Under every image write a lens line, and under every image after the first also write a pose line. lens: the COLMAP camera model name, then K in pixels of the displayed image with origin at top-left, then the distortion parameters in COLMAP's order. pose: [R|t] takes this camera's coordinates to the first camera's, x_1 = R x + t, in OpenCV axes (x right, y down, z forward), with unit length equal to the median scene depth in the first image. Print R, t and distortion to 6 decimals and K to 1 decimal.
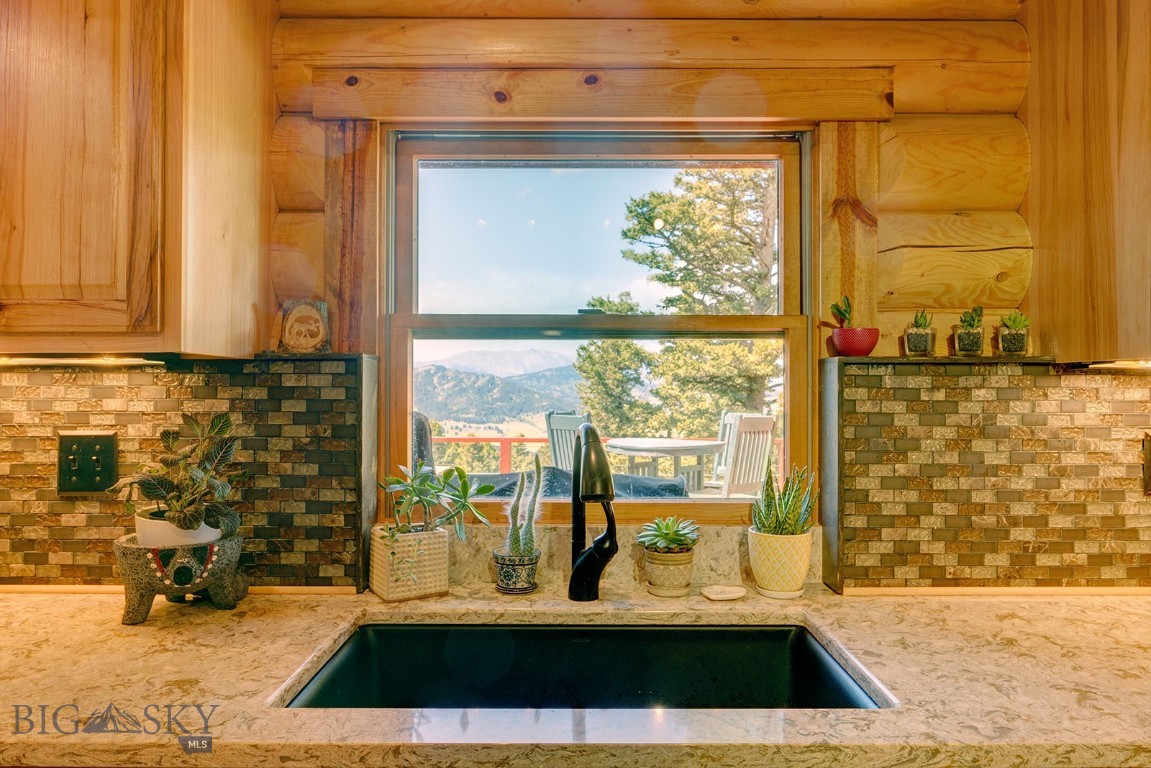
lens RADIAL K [[777.5, 0, 580.7], [0, 777.5, 379.3], [0, 0, 1]] dist [-0.009985, 0.001963]
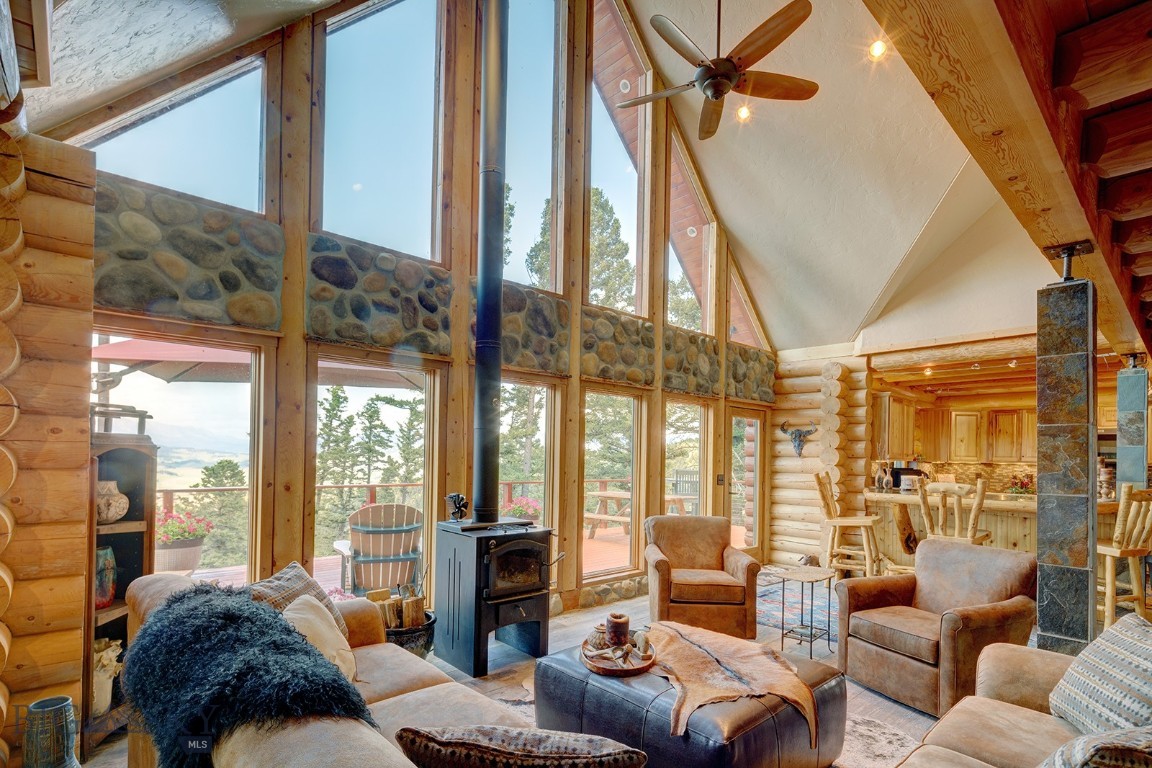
lens RADIAL K [[560.3, 0, 556.9], [0, 560.3, 449.6], [0, 0, 1]] dist [0.003321, -0.001191]
pose [[0.748075, 0.016580, 0.663407, -5.783530], [-0.022132, 0.999755, -0.000029, -0.059552], [-0.663245, -0.014661, 0.748259, -0.729093]]
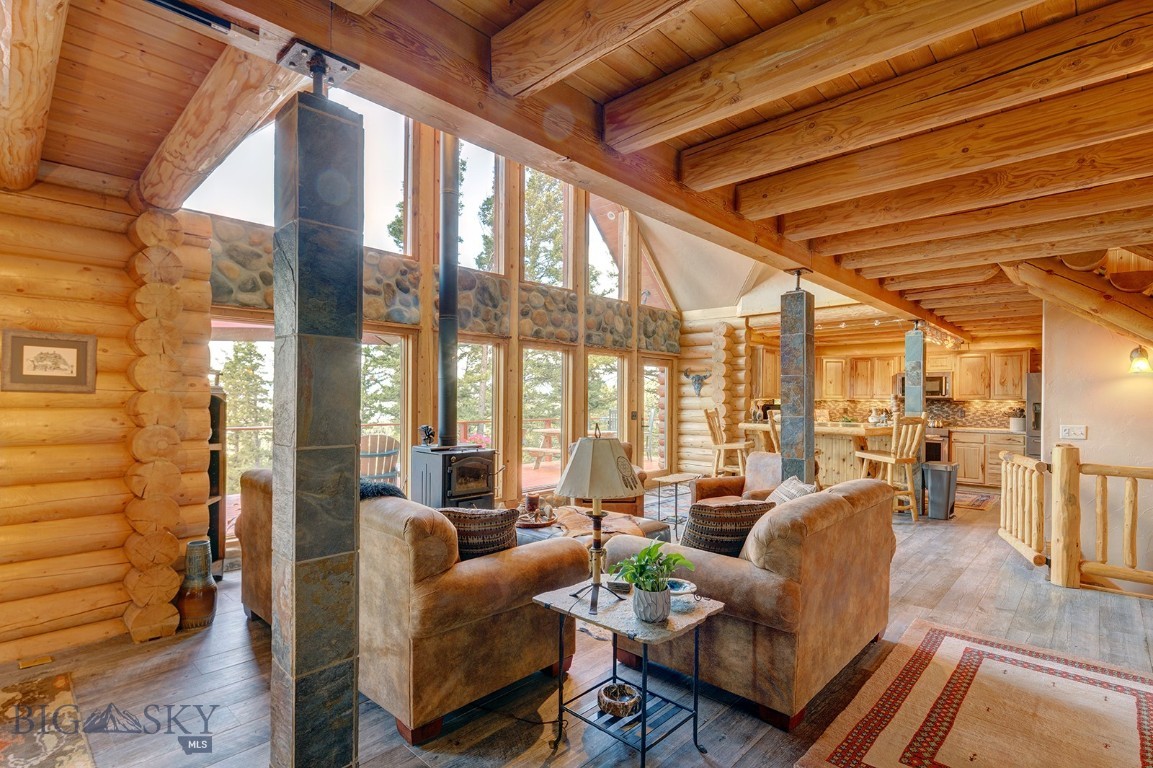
lens RADIAL K [[560.8, 0, 556.4], [0, 560.8, 397.1], [0, 0, 1]] dist [0.003321, -0.001191]
pose [[0.694361, 0.003066, 0.719620, -6.409975], [-0.011642, 0.999908, 0.006973, -0.062867], [-0.719533, -0.013220, 0.694333, -1.570874]]
